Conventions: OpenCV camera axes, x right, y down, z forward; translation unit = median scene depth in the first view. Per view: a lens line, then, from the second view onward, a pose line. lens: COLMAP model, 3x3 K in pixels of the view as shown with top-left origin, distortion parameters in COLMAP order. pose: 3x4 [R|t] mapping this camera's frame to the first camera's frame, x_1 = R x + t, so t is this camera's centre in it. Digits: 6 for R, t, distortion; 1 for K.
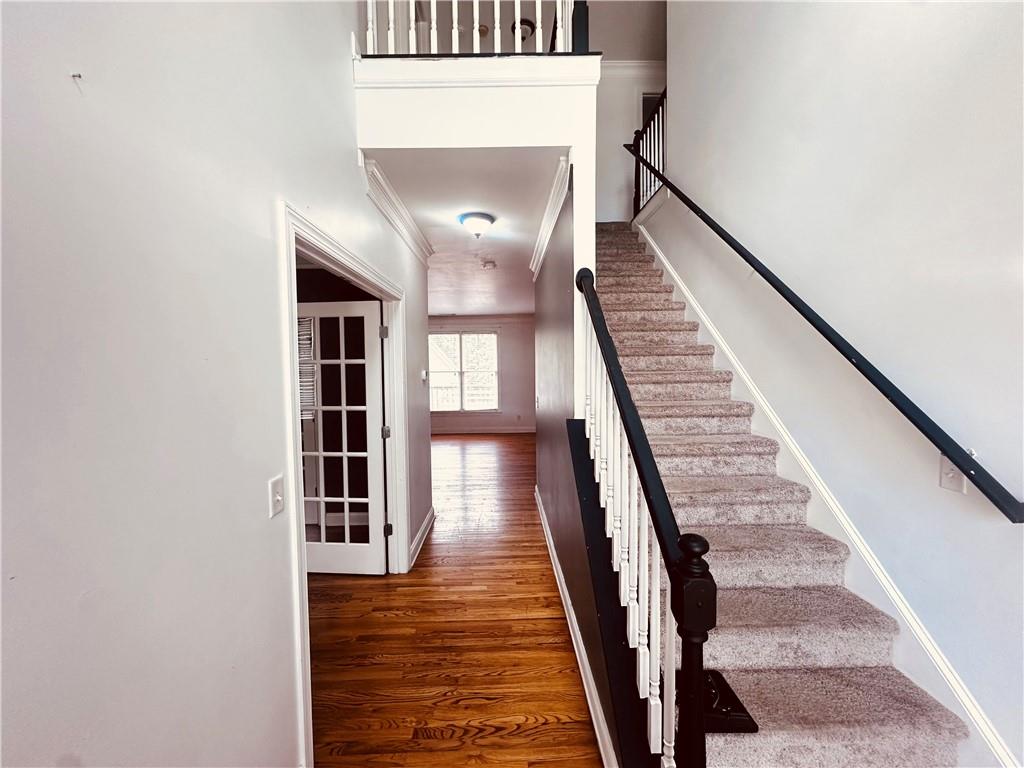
lens RADIAL K [[410.4, 0, 512.0], [0, 410.4, 384.0], [0, 0, 1]] dist [-0.002994, 0.000454]
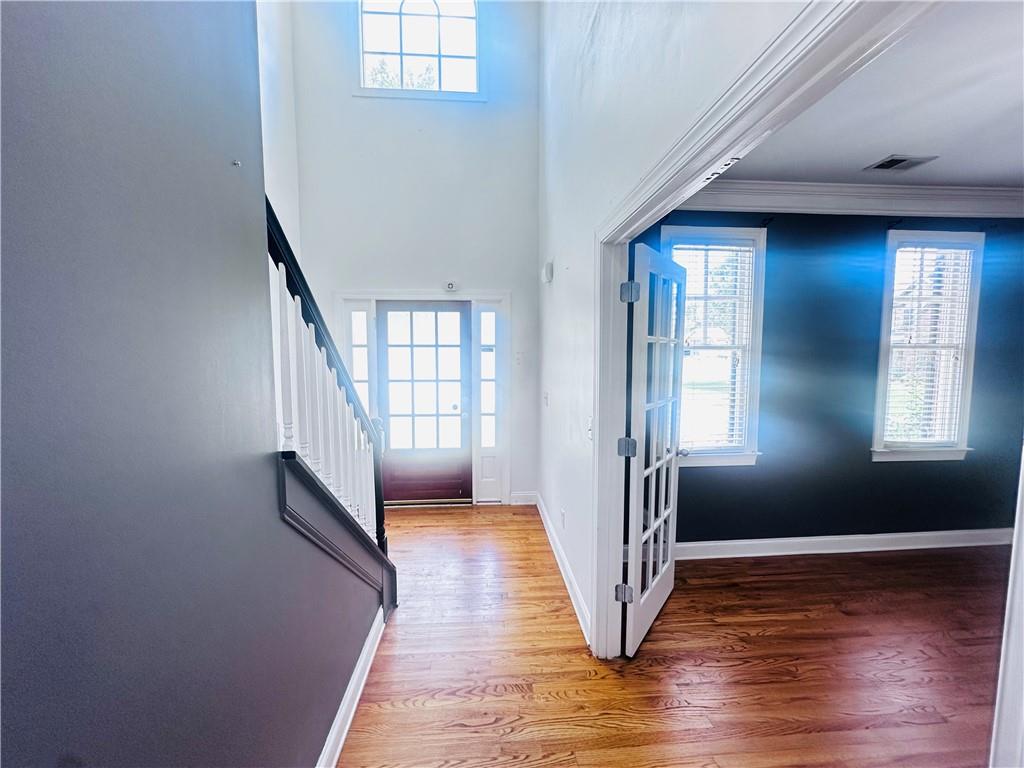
lens RADIAL K [[410.4, 0, 512.0], [0, 410.4, 384.0], [0, 0, 1]] dist [-0.002994, 0.000454]
pose [[-0.998558, 0.023138, -0.048446, -0.150280], [0.017433, 0.993209, 0.115029, -0.066300], [0.050779, 0.114019, -0.992180, 1.934767]]
